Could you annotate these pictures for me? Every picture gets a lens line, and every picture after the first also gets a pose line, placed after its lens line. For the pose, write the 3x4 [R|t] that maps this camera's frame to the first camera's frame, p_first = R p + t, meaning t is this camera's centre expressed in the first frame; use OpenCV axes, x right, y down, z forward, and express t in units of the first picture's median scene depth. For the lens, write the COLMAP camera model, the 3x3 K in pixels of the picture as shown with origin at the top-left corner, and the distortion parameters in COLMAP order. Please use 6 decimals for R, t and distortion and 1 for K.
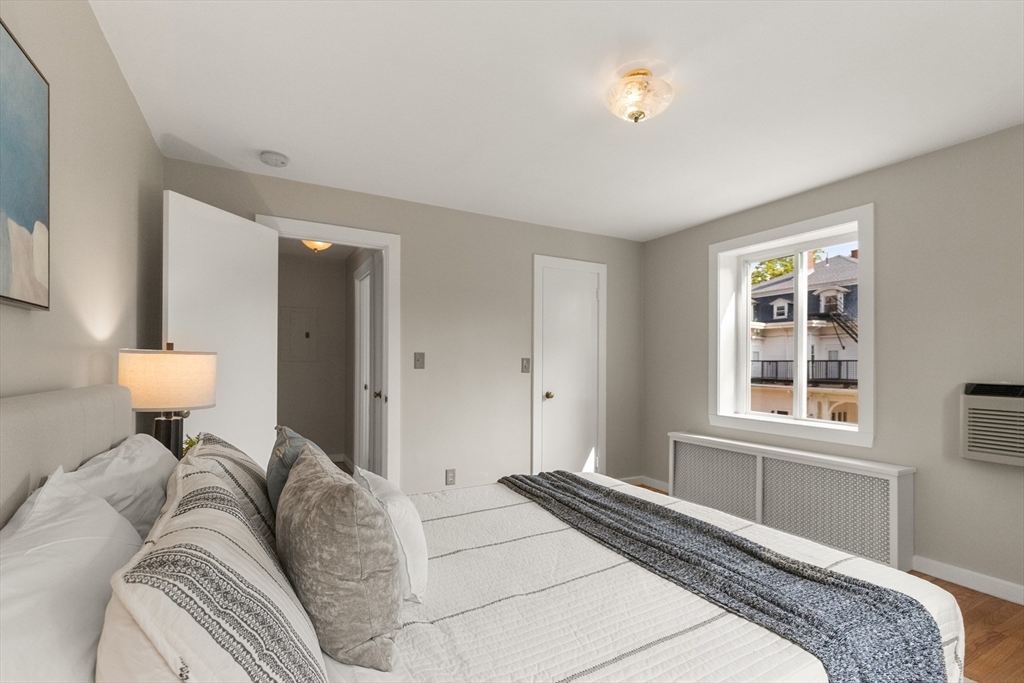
lens RADIAL K [[468.1, 0, 510.7], [0, 468.1, 350.7], [0, 0, 1]] dist [0.000300, -0.000674]
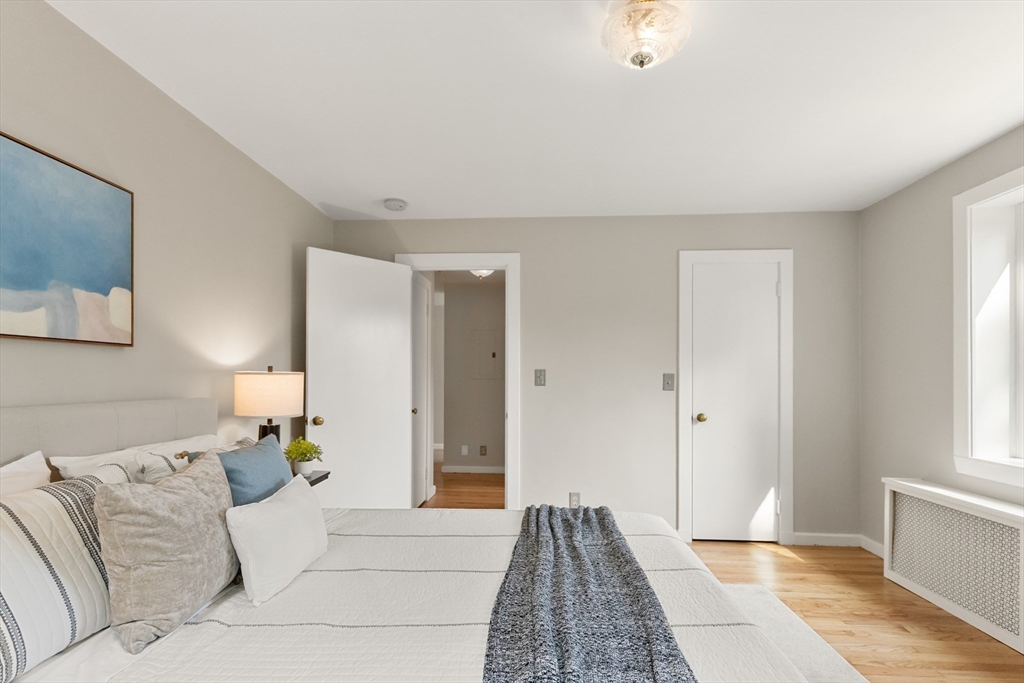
lens RADIAL K [[474.3, 0, 512.0], [0, 474.3, 366.6], [0, 0, 1]] dist [0.000608, -0.000569]
pose [[0.848436, -0.021914, -0.528844, 0.283995], [0.020712, 0.999752, -0.008199, 0.004761], [0.528892, -0.003997, 0.848680, 0.127146]]
